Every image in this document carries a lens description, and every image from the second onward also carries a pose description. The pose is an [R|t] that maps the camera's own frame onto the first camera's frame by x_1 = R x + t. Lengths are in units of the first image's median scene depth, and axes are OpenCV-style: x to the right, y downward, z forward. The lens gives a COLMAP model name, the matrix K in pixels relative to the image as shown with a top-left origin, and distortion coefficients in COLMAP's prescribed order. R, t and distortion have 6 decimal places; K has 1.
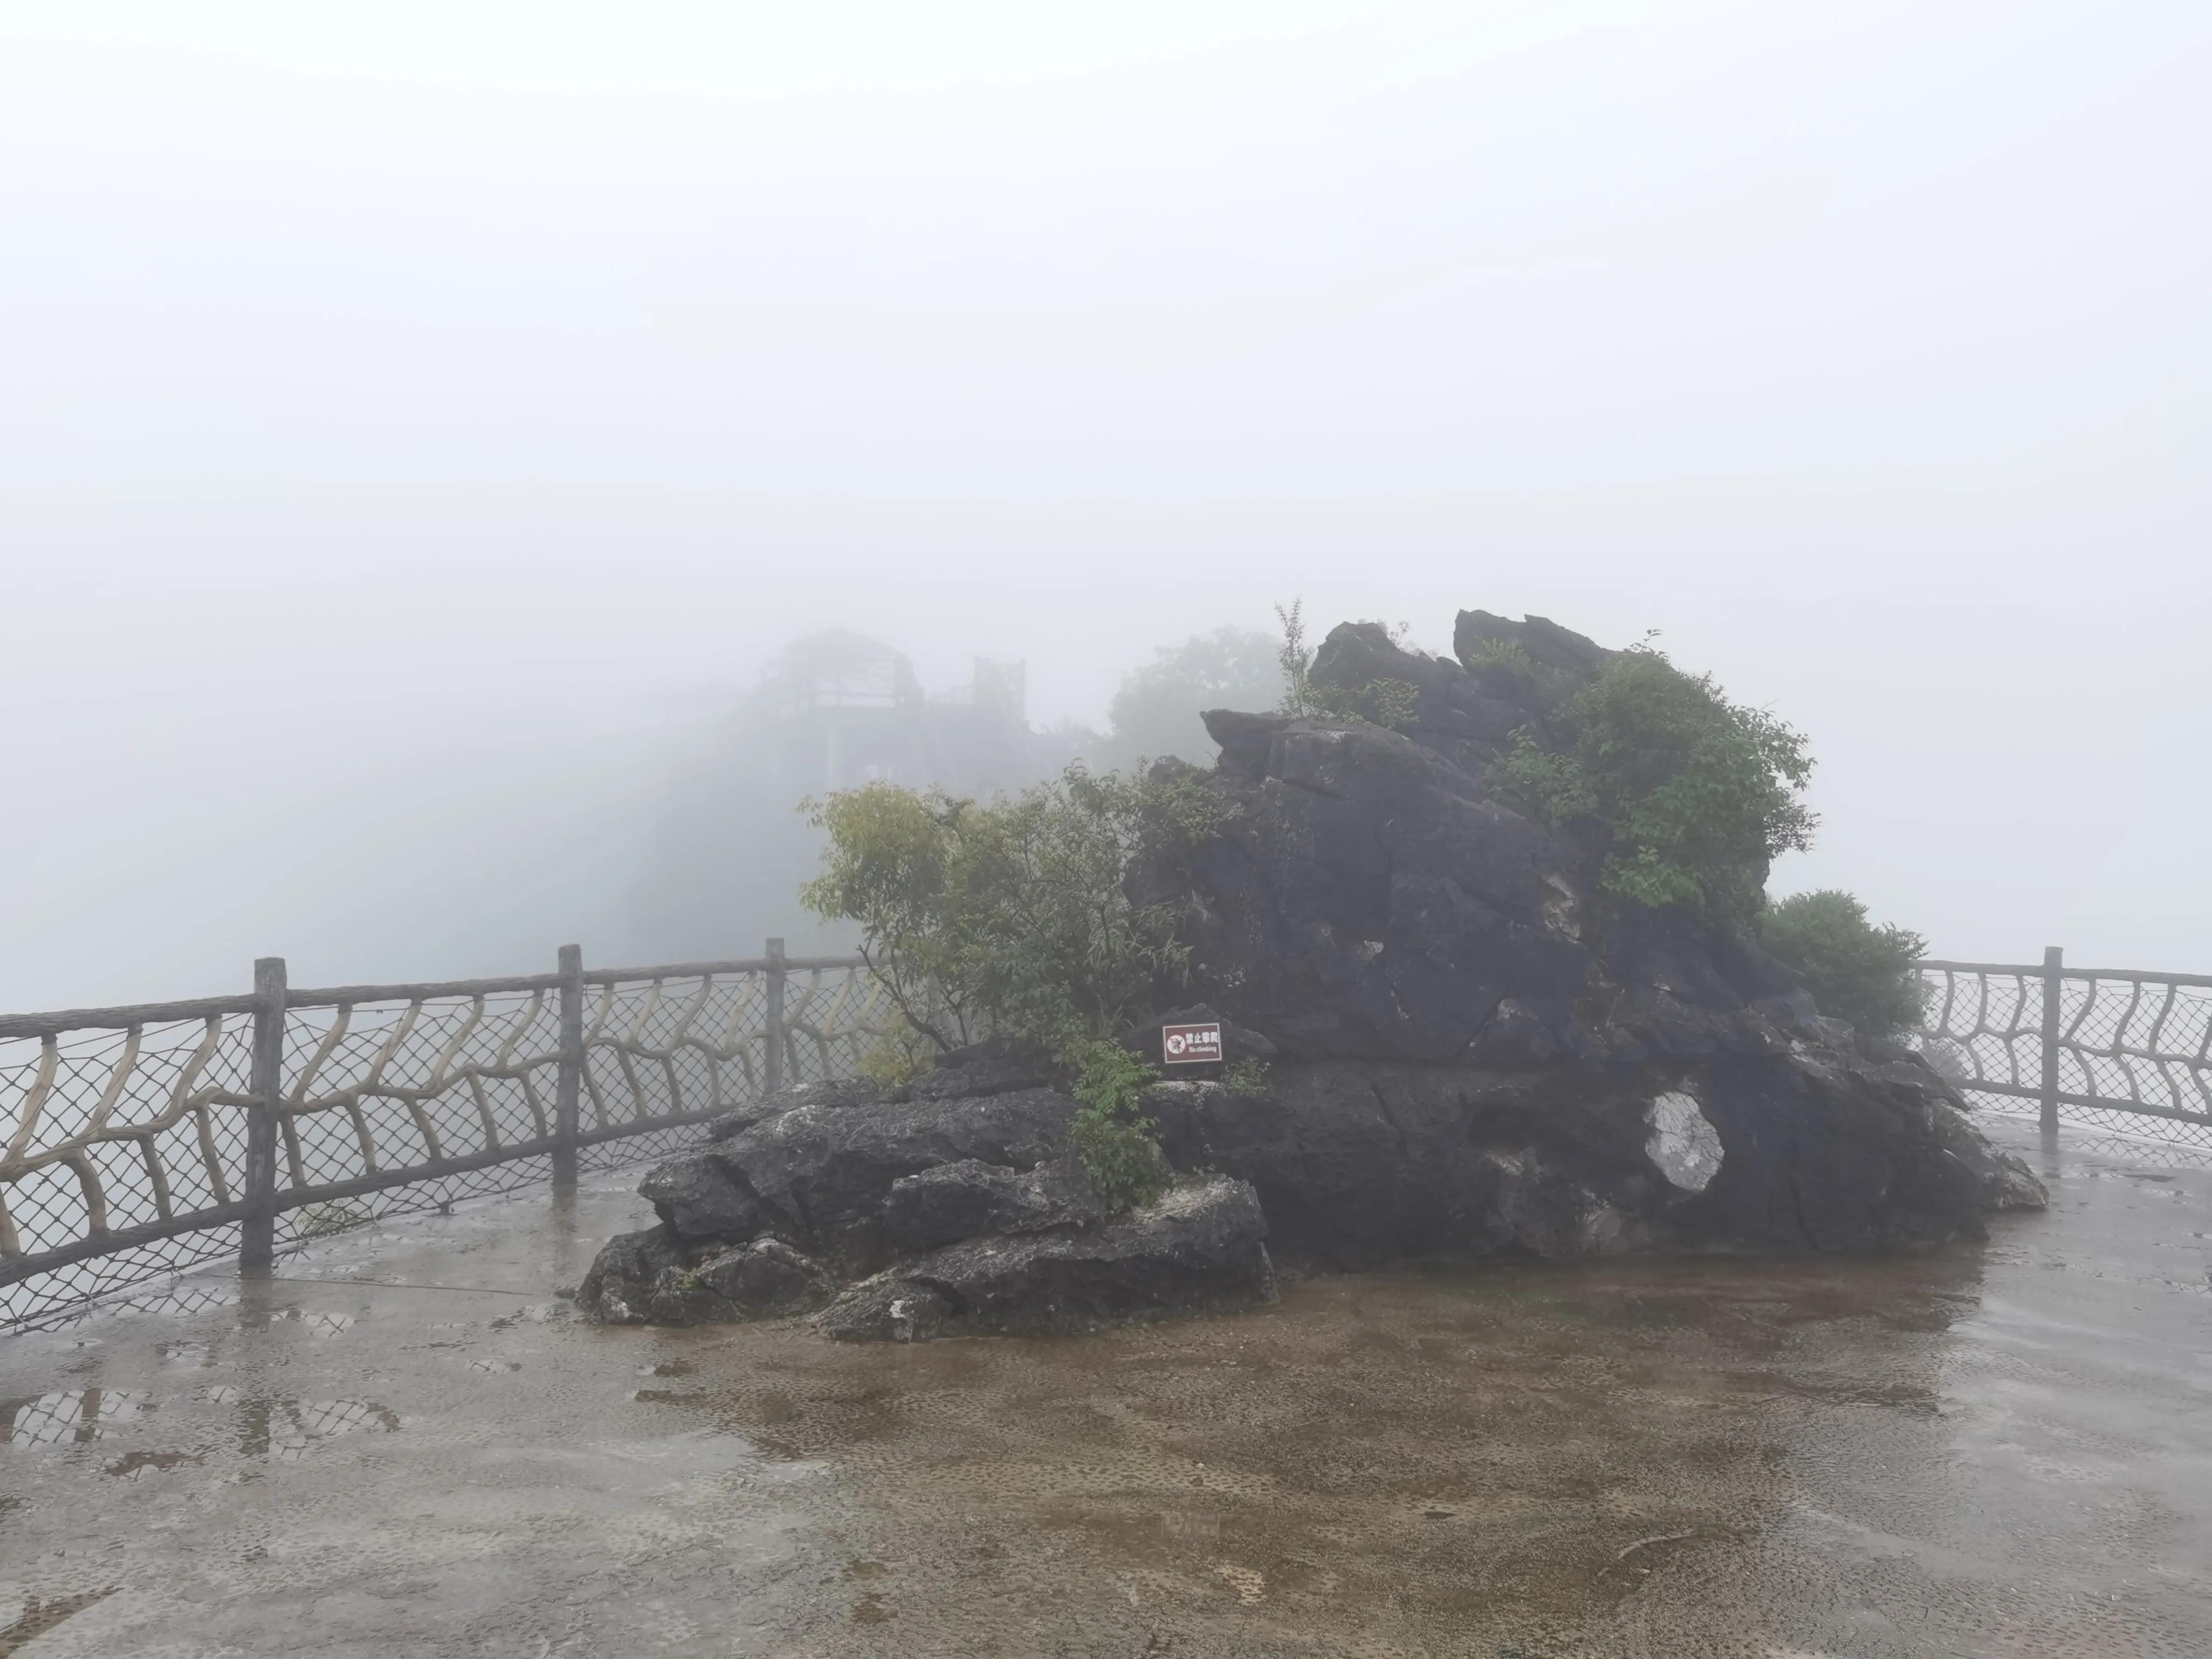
lens RADIAL K [[1688.2, 0, 1106.0], [0, 1688.2, 829.5], [0, 0, 1]] dist [0.004983, 0.002458]
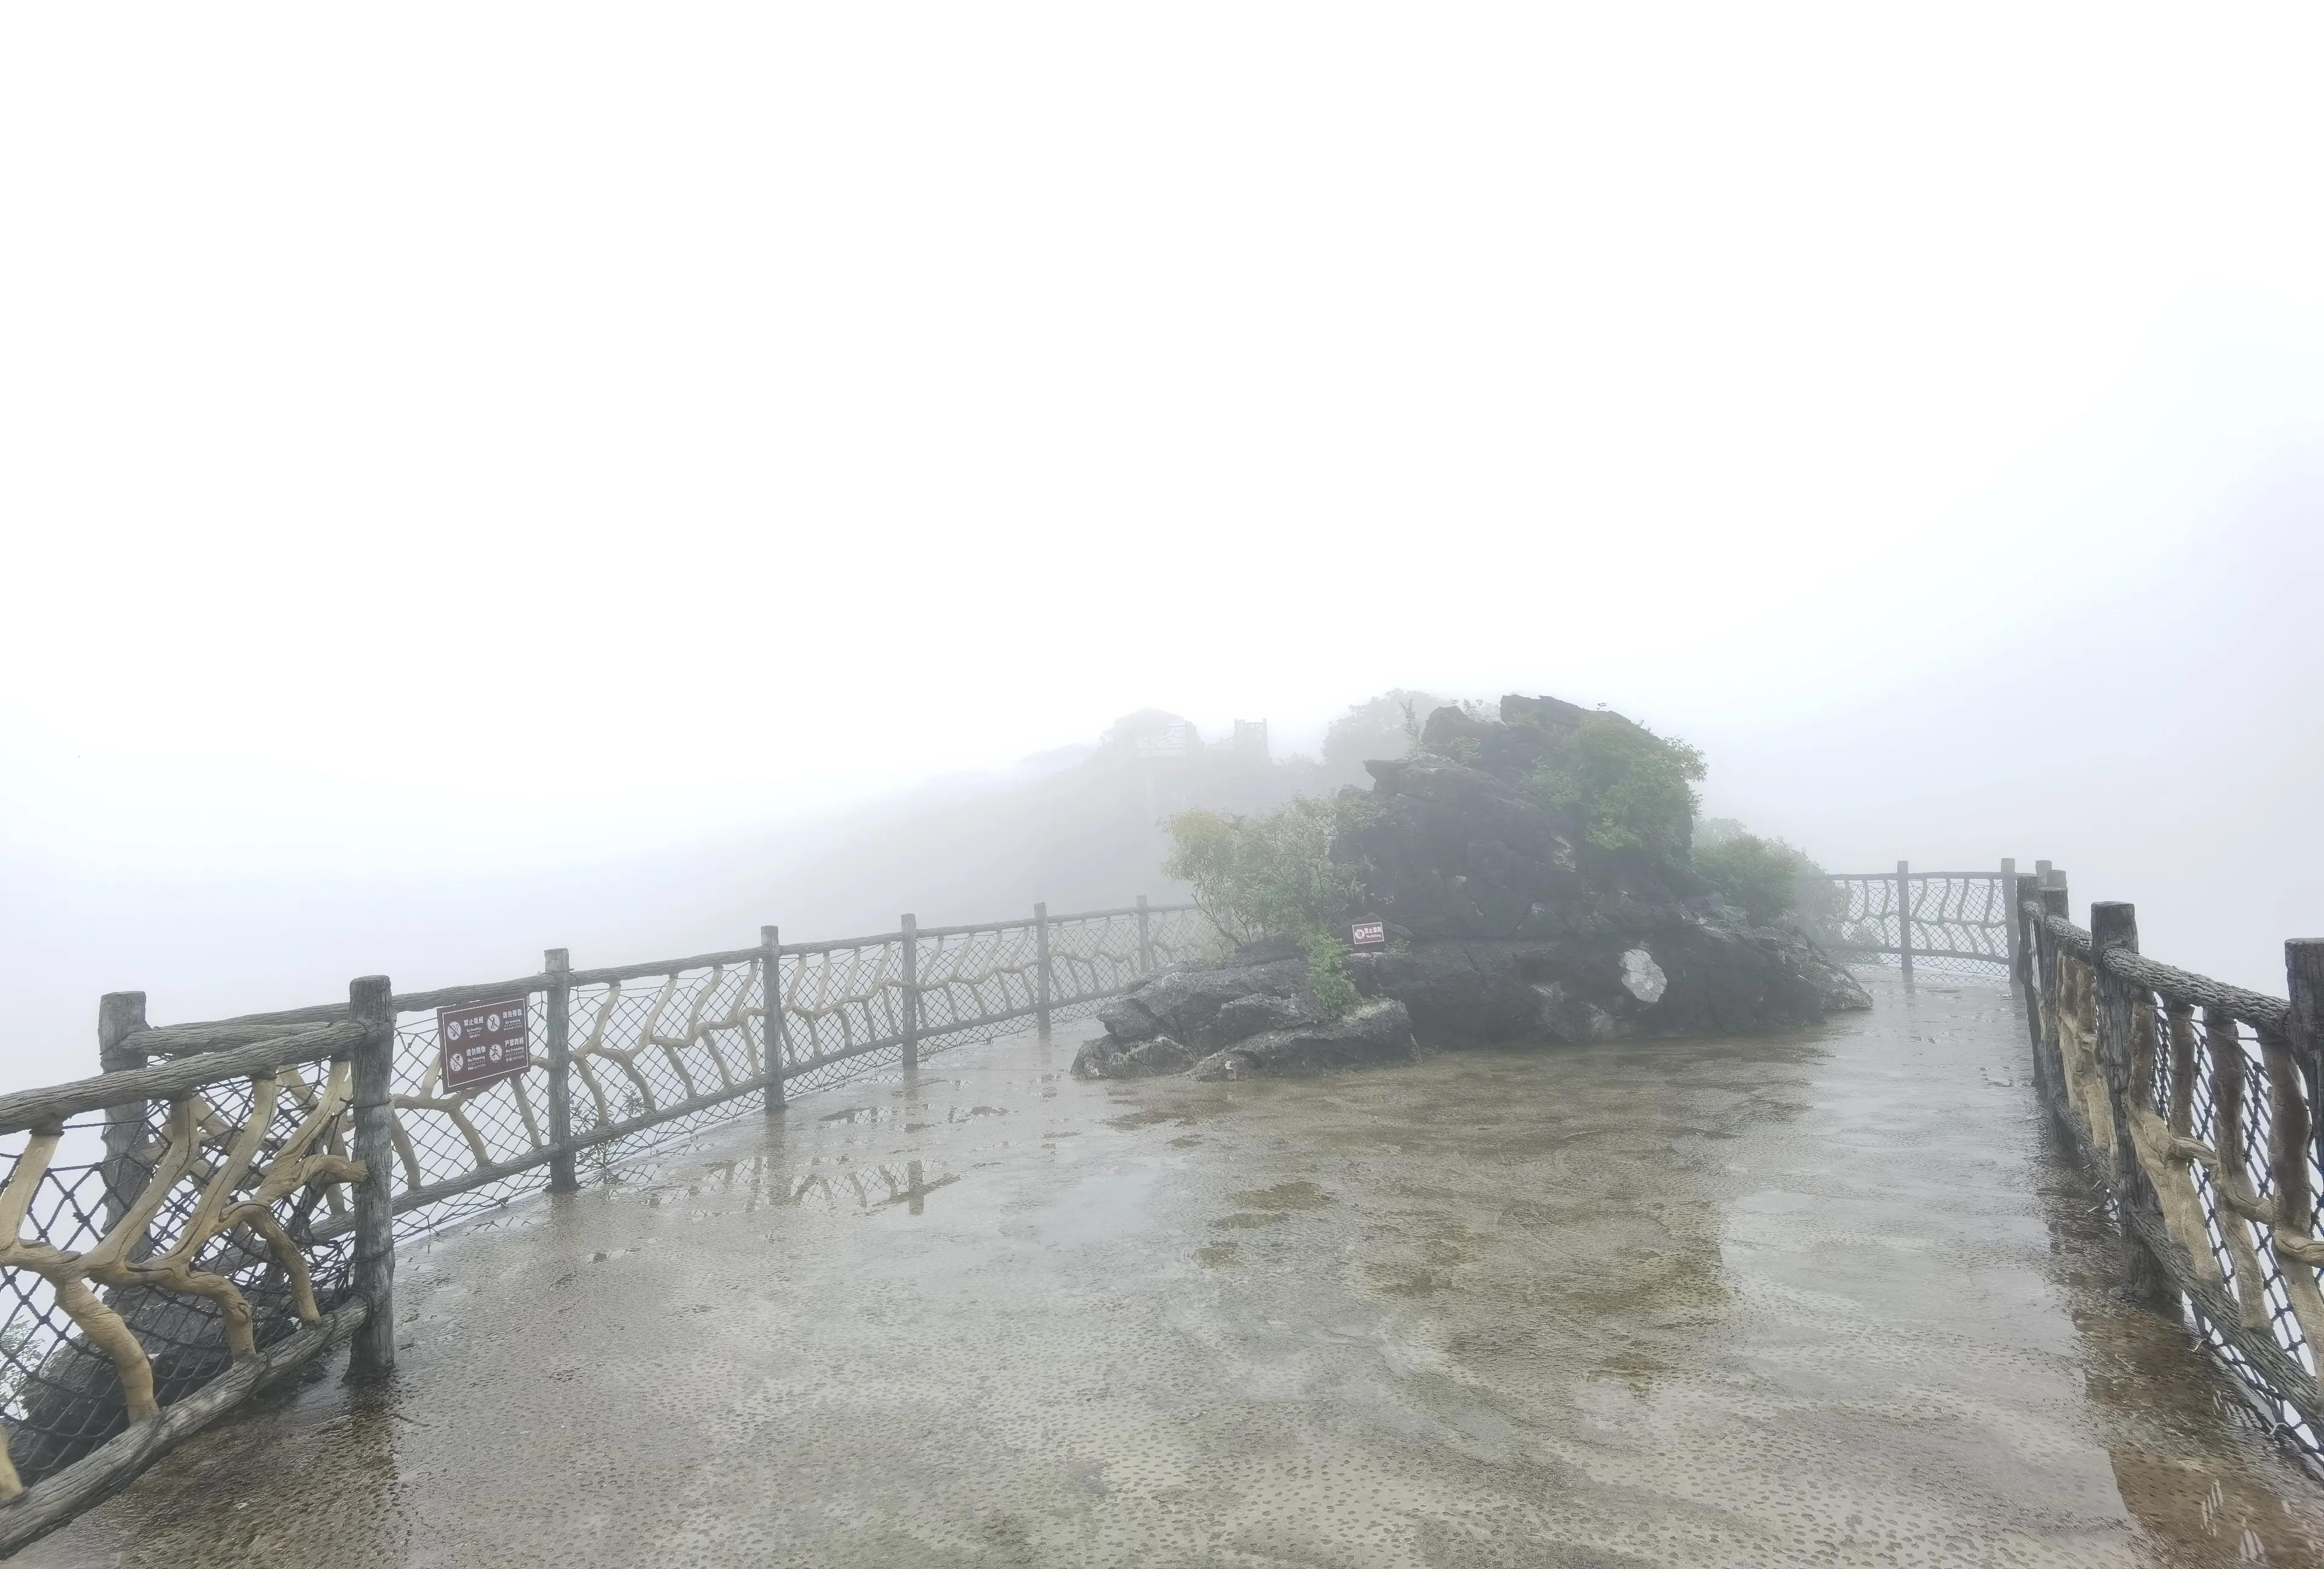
lens RADIAL K [[1084.1, 0, 1162.0], [0, 1084.1, 784.5], [0, 0, 1]] dist [0.023130, 0.000071]
pose [[0.986862, -0.067182, -0.146932, 0.011213], [0.061154, 0.997106, -0.045169, -0.002122], [0.149542, 0.035590, 0.988115, -0.261629]]
